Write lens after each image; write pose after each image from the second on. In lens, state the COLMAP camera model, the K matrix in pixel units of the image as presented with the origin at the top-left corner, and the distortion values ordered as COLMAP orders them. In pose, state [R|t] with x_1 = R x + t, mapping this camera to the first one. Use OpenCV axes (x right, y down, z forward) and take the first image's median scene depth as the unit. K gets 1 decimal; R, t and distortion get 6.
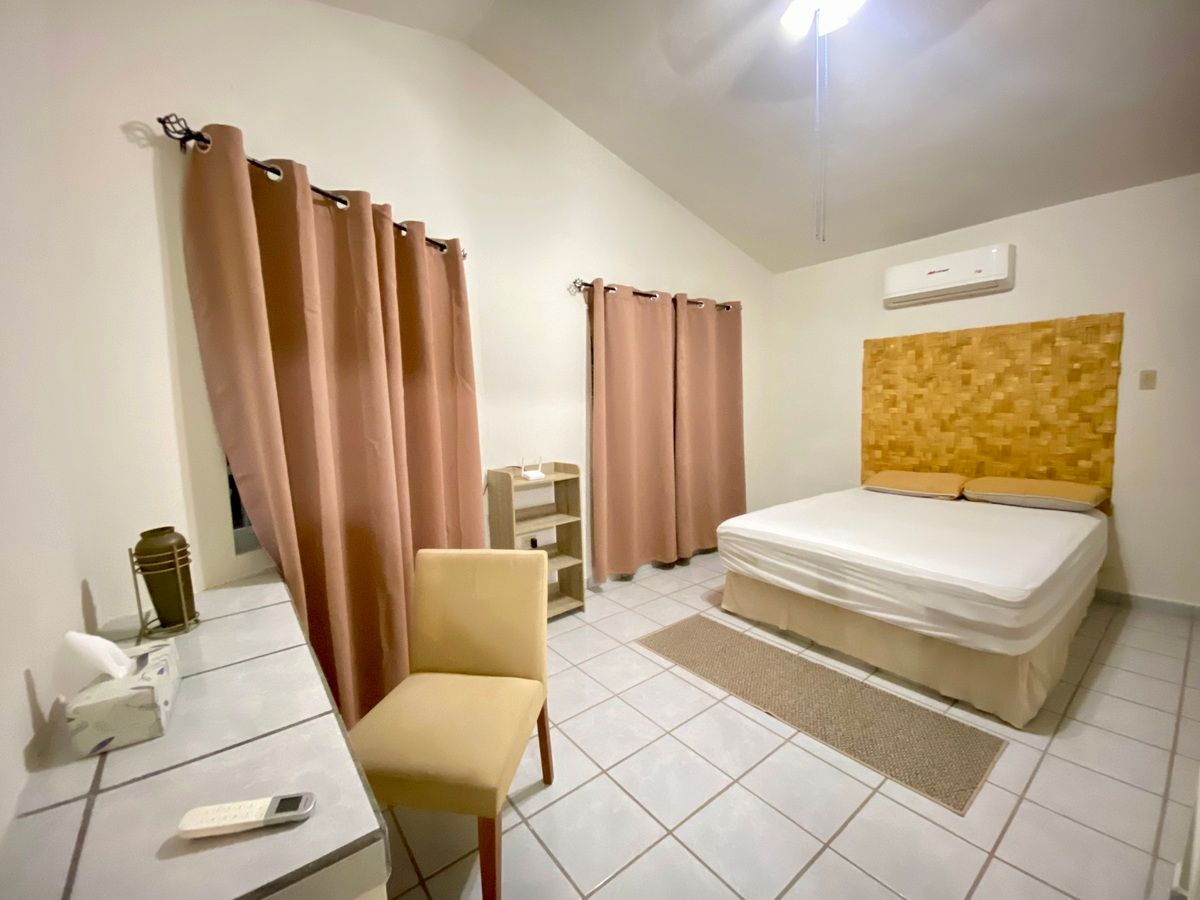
lens RADIAL K [[486.4, 0, 595.0], [0, 486.4, 449.0], [0, 0, 1]] dist [0.014867, -0.017081]
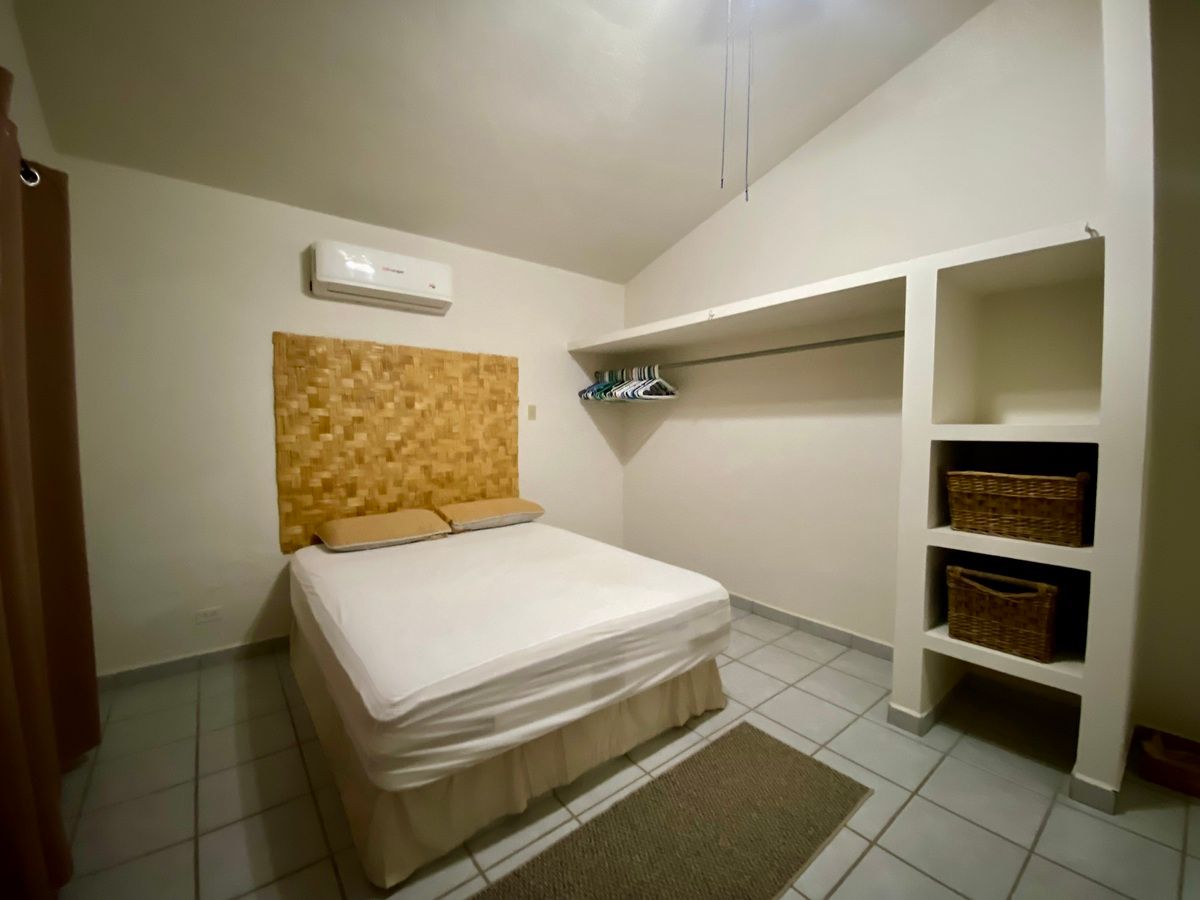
lens RADIAL K [[486.4, 0, 595.0], [0, 486.4, 449.0], [0, 0, 1]] dist [0.014867, -0.017081]
pose [[-0.024670, -0.020647, 0.999482, -0.149612], [0.090119, 0.995670, 0.022792, -0.049293], [-0.995625, 0.090635, -0.022703, 0.723681]]
